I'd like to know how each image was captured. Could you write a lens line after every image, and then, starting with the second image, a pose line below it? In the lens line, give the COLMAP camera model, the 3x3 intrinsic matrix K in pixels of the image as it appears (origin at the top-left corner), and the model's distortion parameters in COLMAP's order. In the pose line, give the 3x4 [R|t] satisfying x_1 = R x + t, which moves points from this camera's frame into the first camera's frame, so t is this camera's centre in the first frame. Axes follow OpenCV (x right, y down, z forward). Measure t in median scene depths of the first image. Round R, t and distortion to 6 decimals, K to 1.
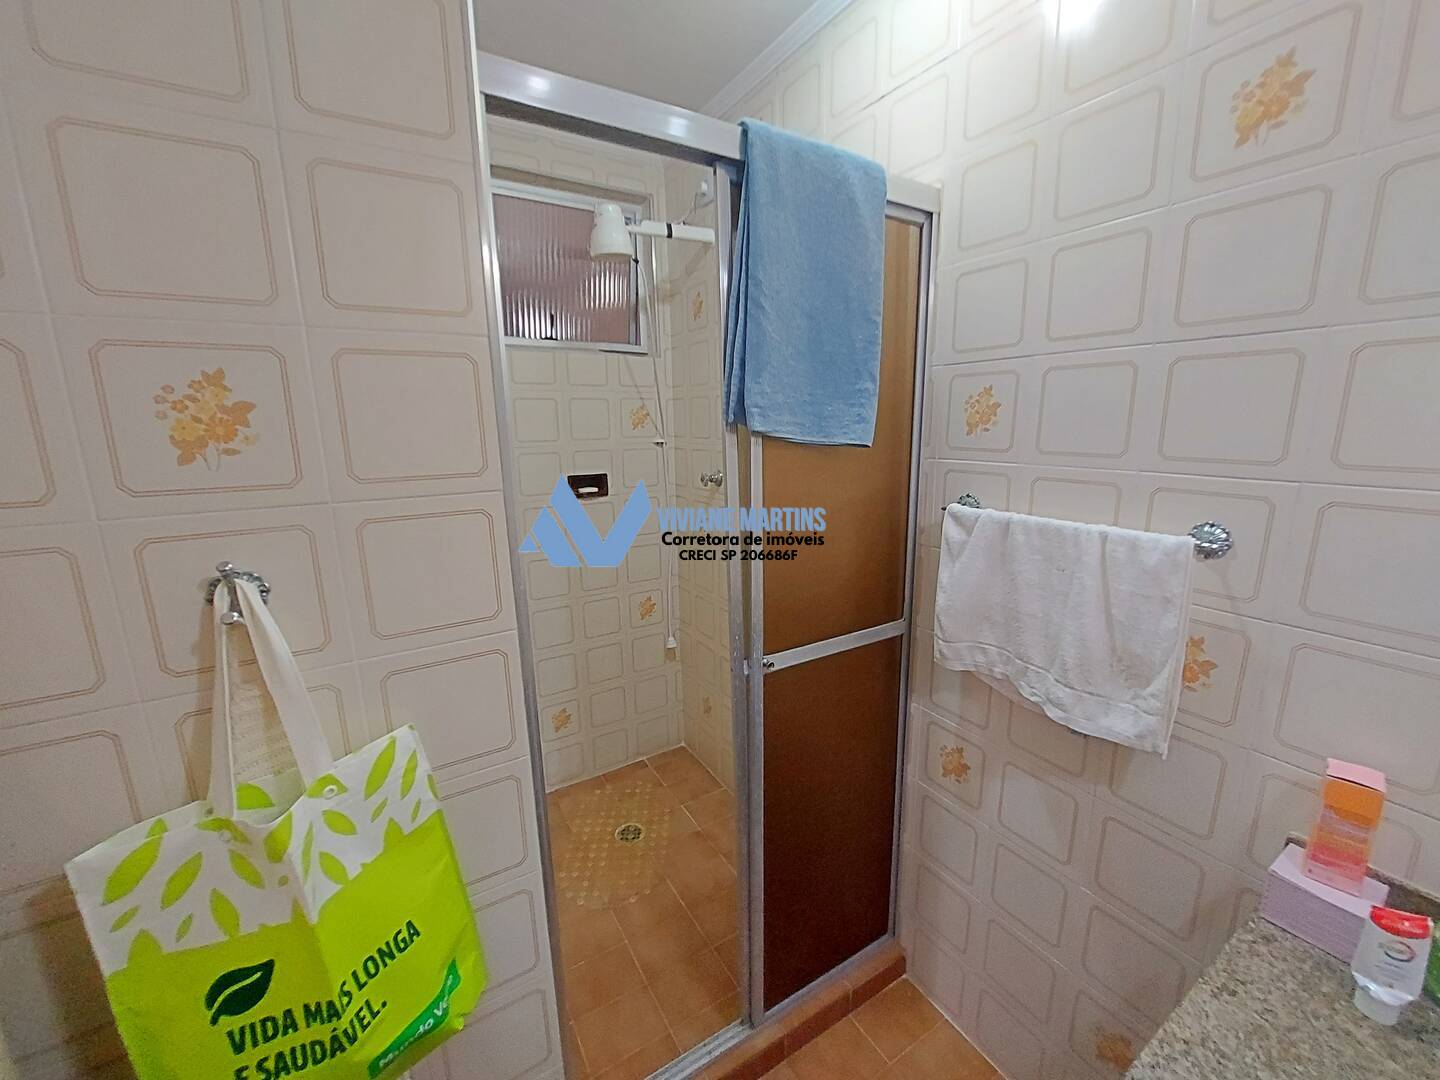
lens RADIAL K [[571.5, 0, 720.2], [0, 571.5, 537.7], [0, 0, 1]] dist [-0.003712, -0.002467]
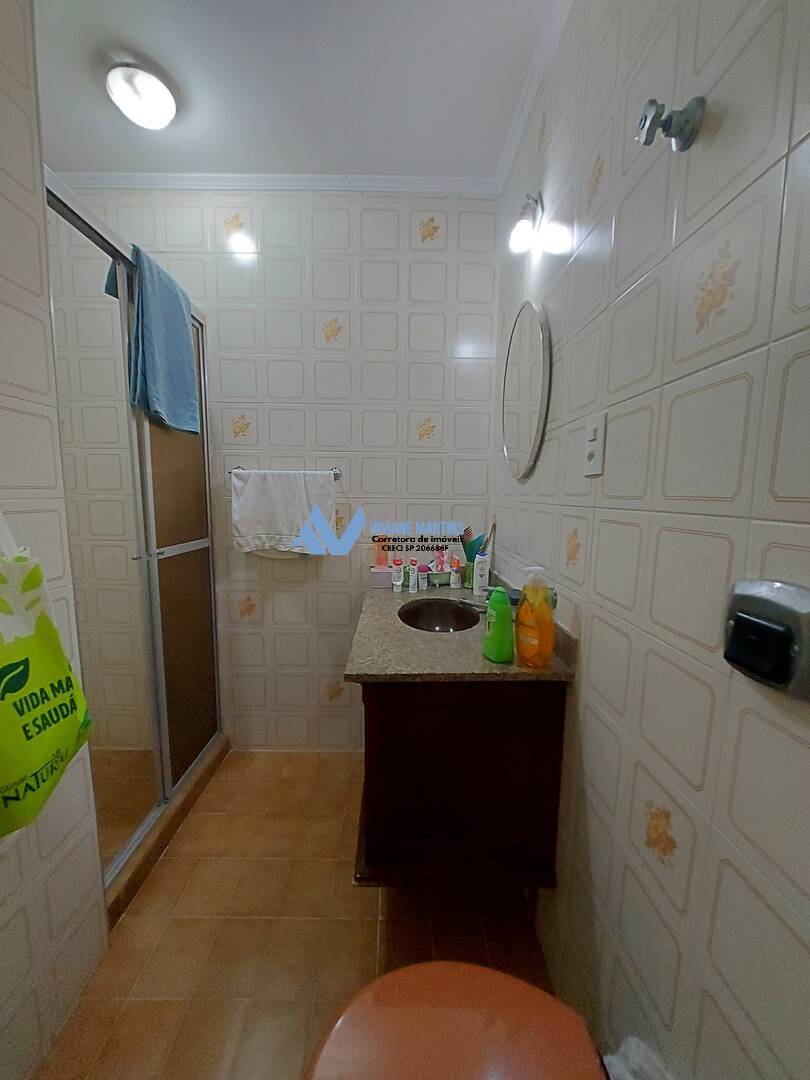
lens RADIAL K [[428.7, 0, 408.8], [0, 428.7, 543.5], [0, 0, 1]] dist [-0.003712, -0.002467]
pose [[0.501774, -0.084196, 0.860891, -0.935871], [0.155253, 0.987856, 0.006123, 0.437161], [-0.850952, 0.130583, 0.508752, -0.414333]]
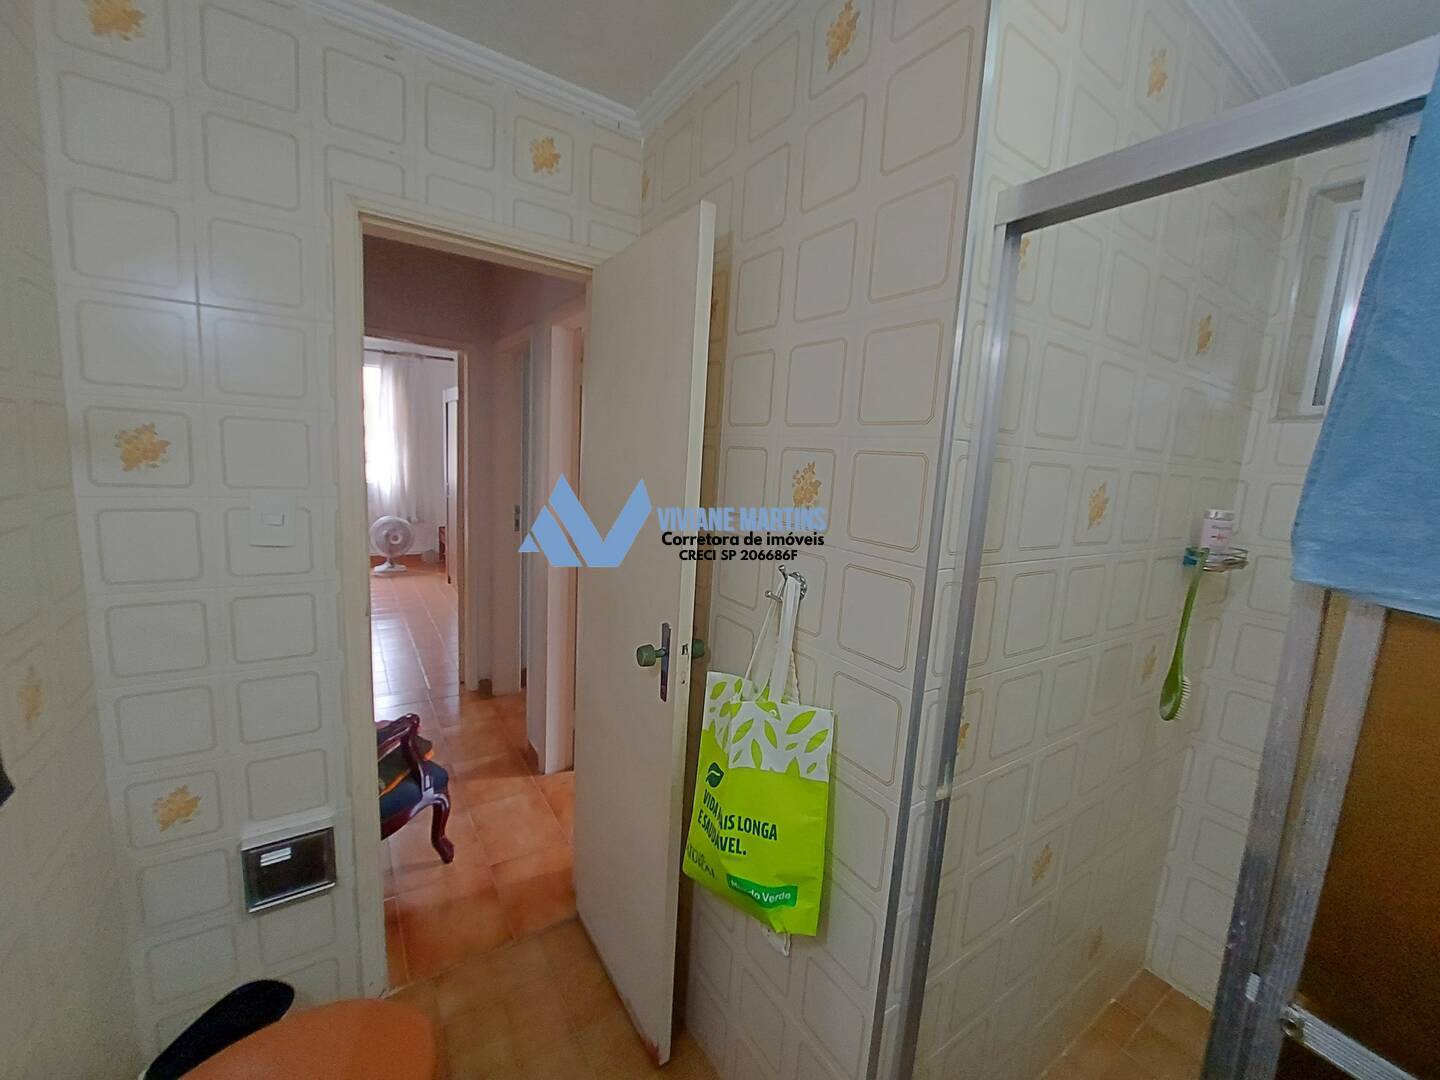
lens RADIAL K [[571.5, 0, 724.0], [0, 571.5, 536.2], [0, 0, 1]] dist [-0.003712, -0.002467]
pose [[0.053989, 0.156141, -0.986258, 0.721813], [-0.267178, 0.953945, 0.136400, -0.192639], [0.962134, 0.256142, 0.093220, 0.488983]]
